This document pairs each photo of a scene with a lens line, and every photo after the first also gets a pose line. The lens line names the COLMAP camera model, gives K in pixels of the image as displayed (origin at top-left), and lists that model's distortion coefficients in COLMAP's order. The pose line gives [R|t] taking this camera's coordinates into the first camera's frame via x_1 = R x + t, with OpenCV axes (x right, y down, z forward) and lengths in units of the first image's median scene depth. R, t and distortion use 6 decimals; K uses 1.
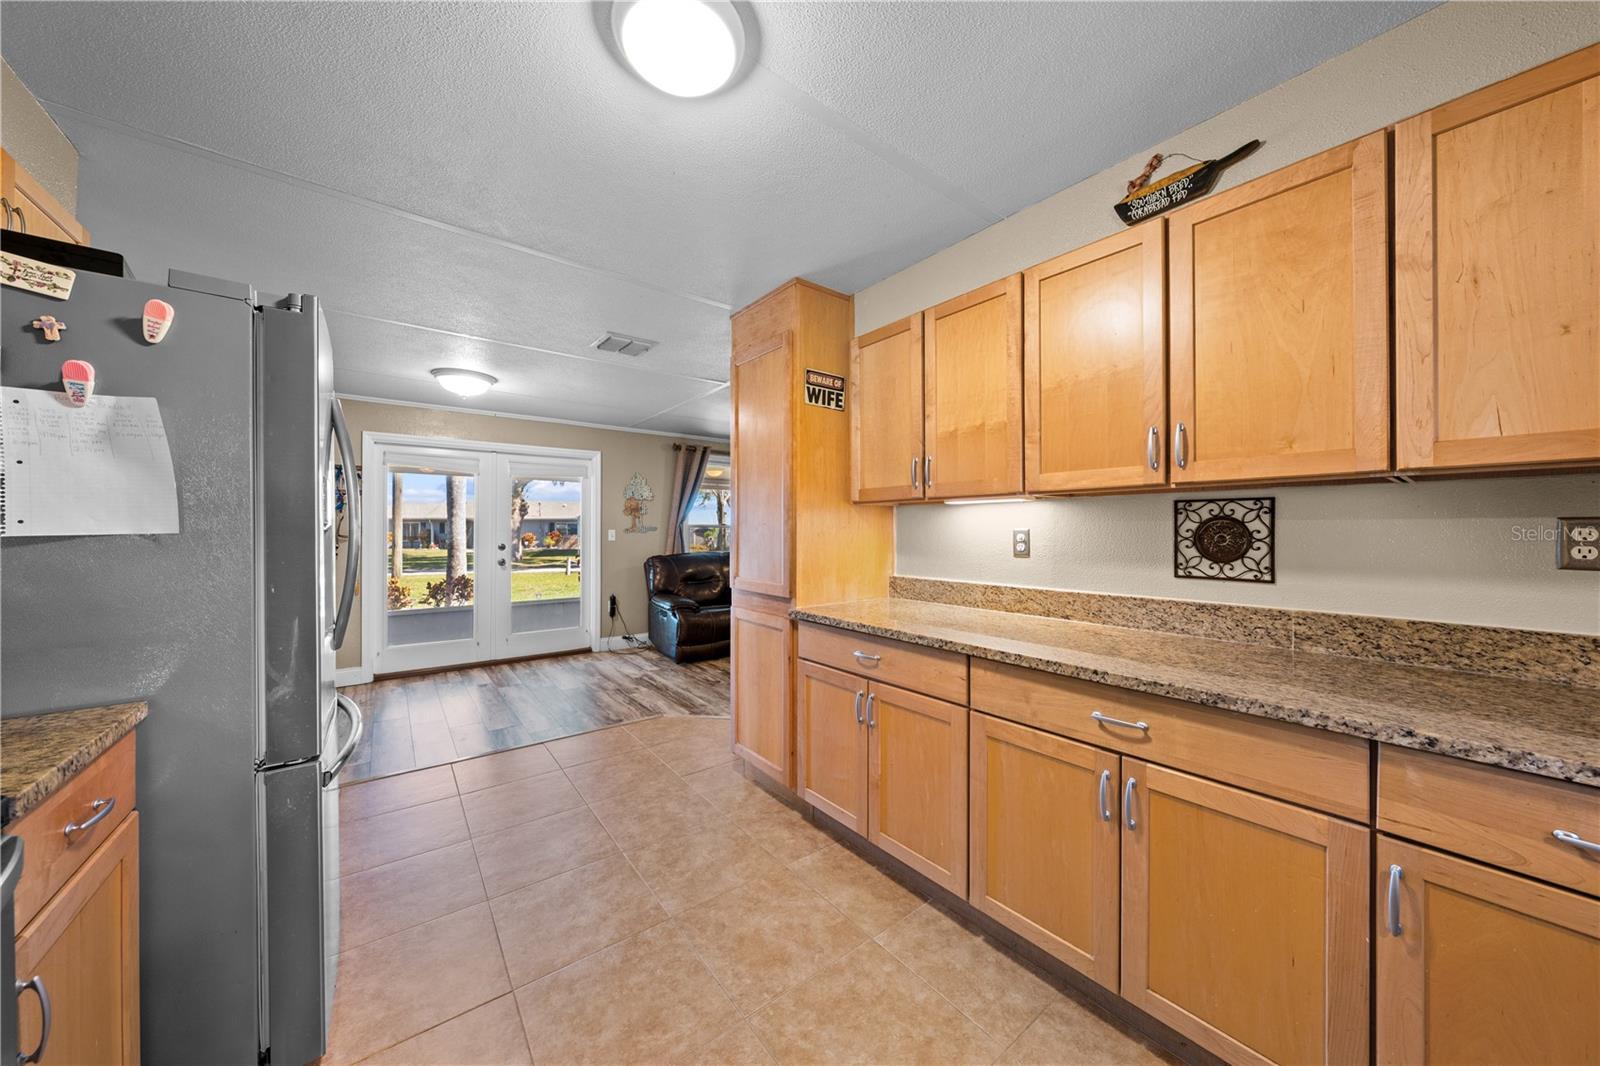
lens RADIAL K [[546.1, 0, 804.8], [0, 546.1, 527.6], [0, 0, 1]] dist [-0.000758, -0.000068]
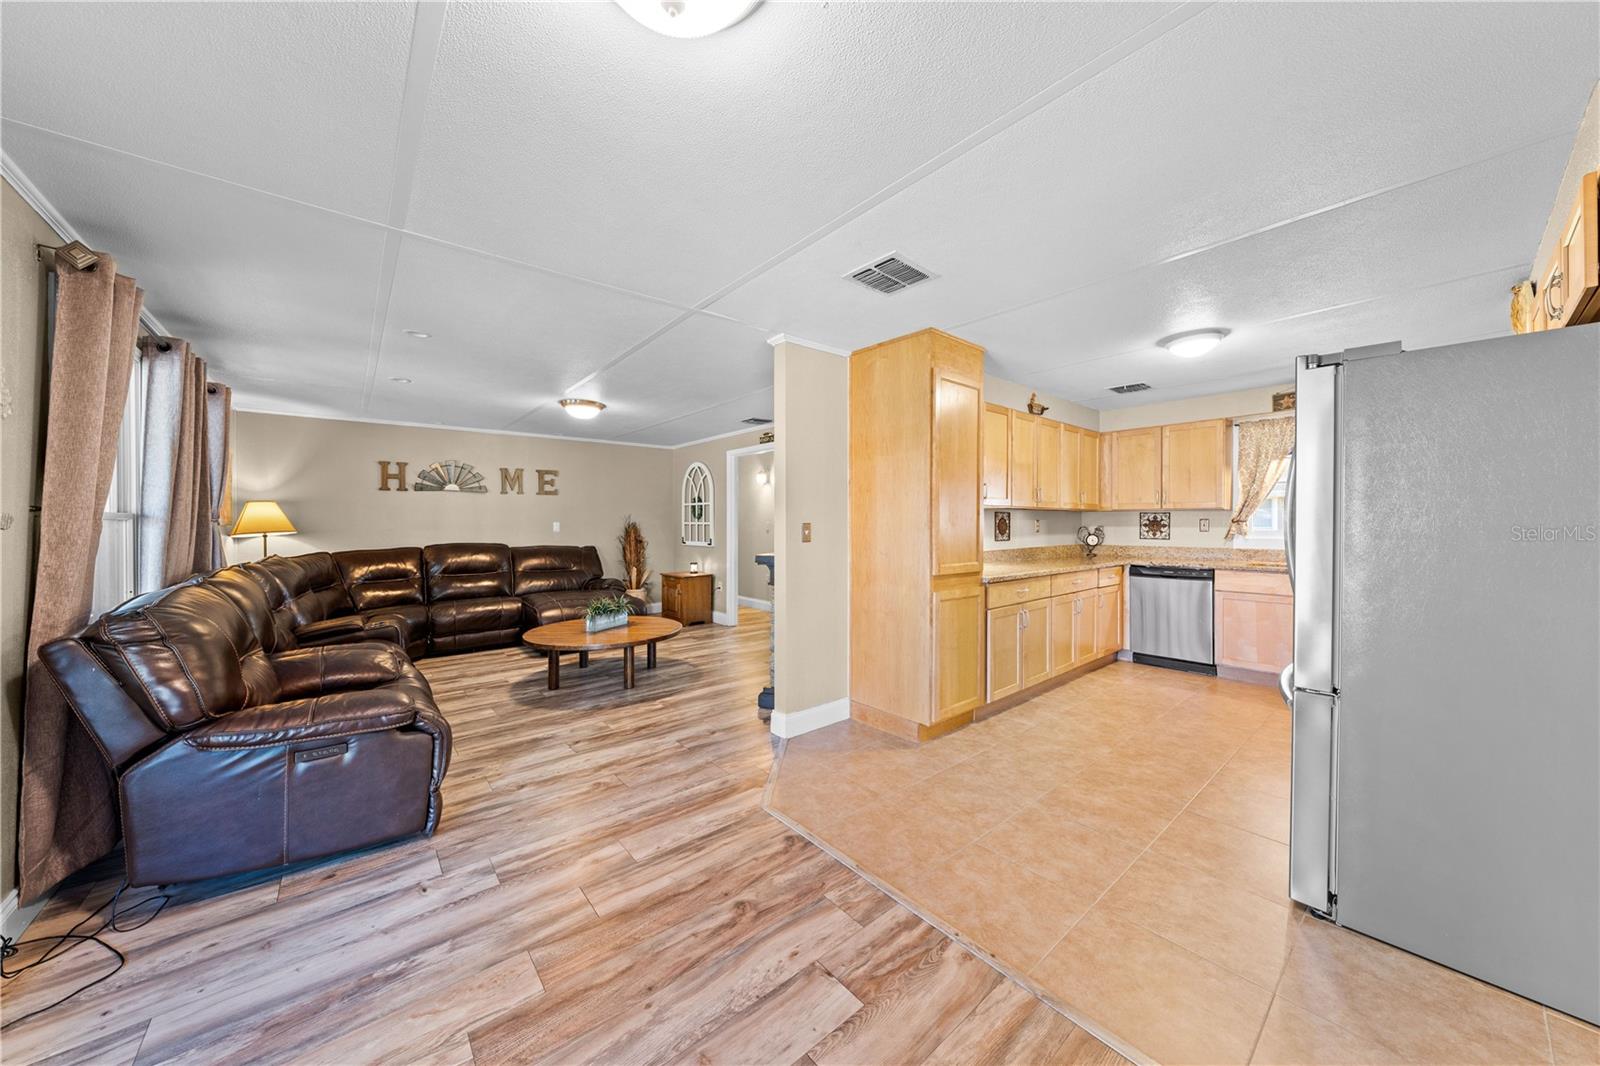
lens RADIAL K [[546.1, 0, 804.3], [0, 546.1, 517.9], [0, 0, 1]] dist [-0.000758, -0.000068]
pose [[-0.044169, 0.004580, 0.999014, -0.892419], [-0.003755, 0.999982, -0.004750, -0.002605], [-0.999017, -0.003961, -0.044151, 0.948626]]
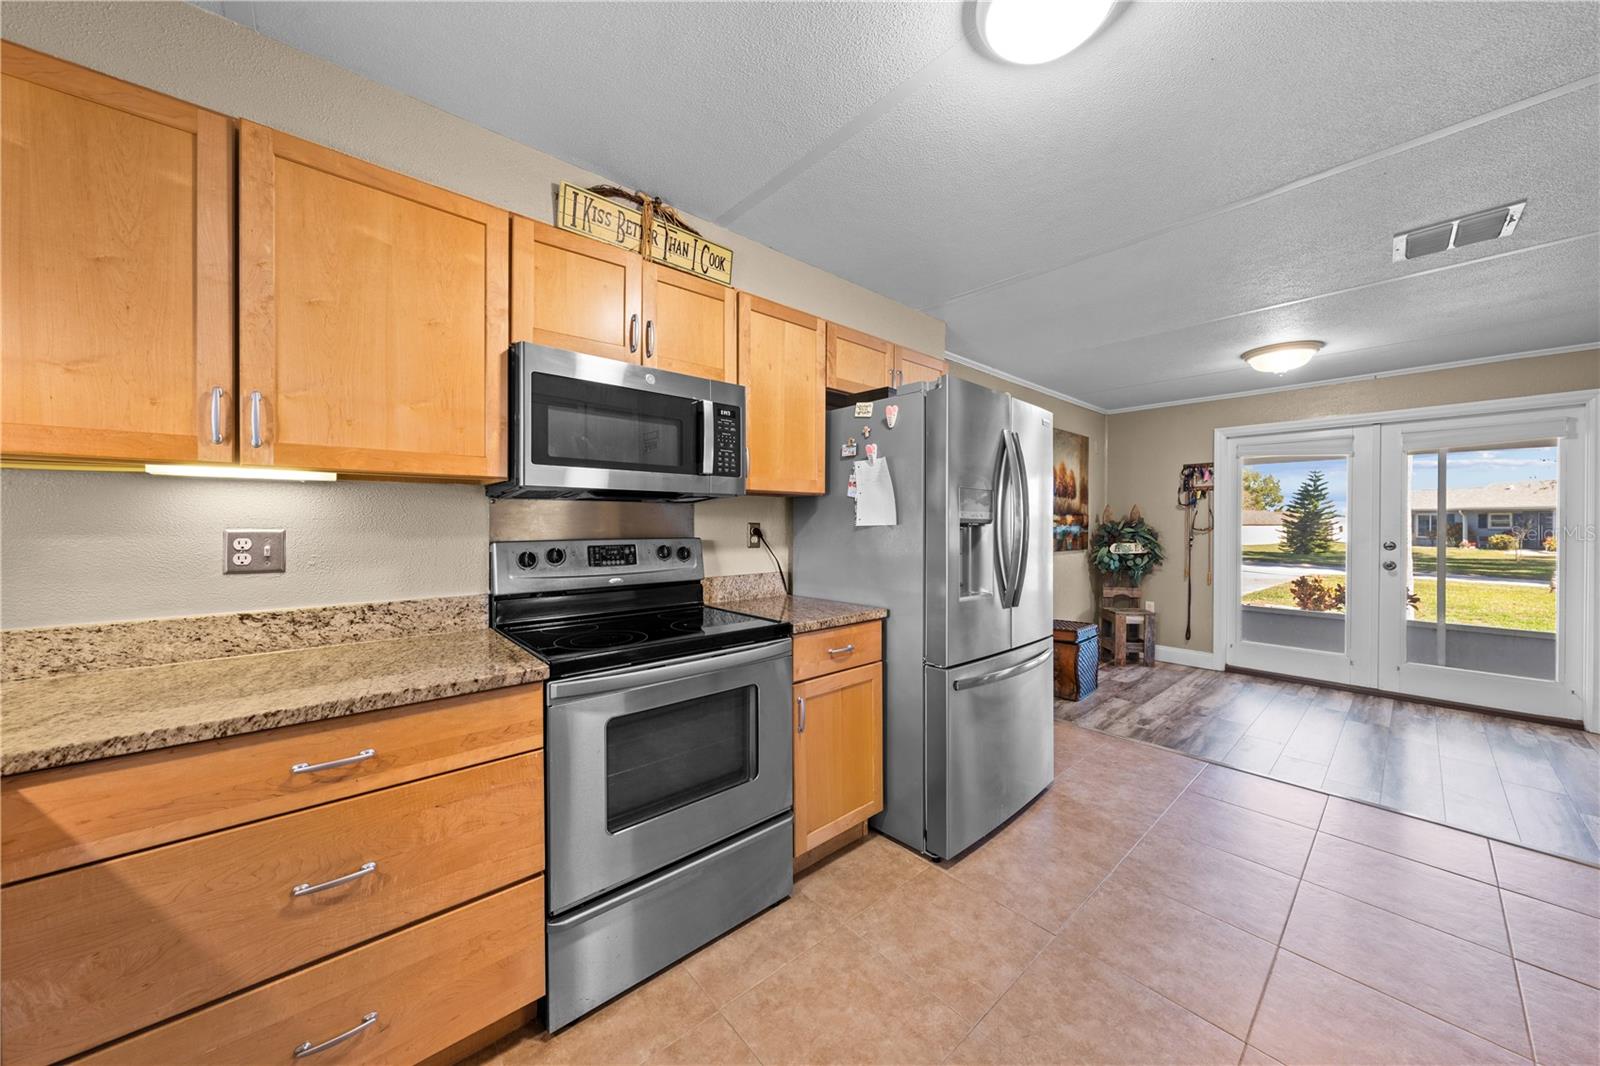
lens RADIAL K [[546.1, 0, 798.6], [0, 546.1, 528.3], [0, 0, 1]] dist [-0.000758, -0.000068]
pose [[0.055077, 0.012563, -0.998403, 0.211526], [0.001526, 0.999919, 0.012666, -0.001055], [0.998481, -0.002222, 0.055053, 0.160320]]
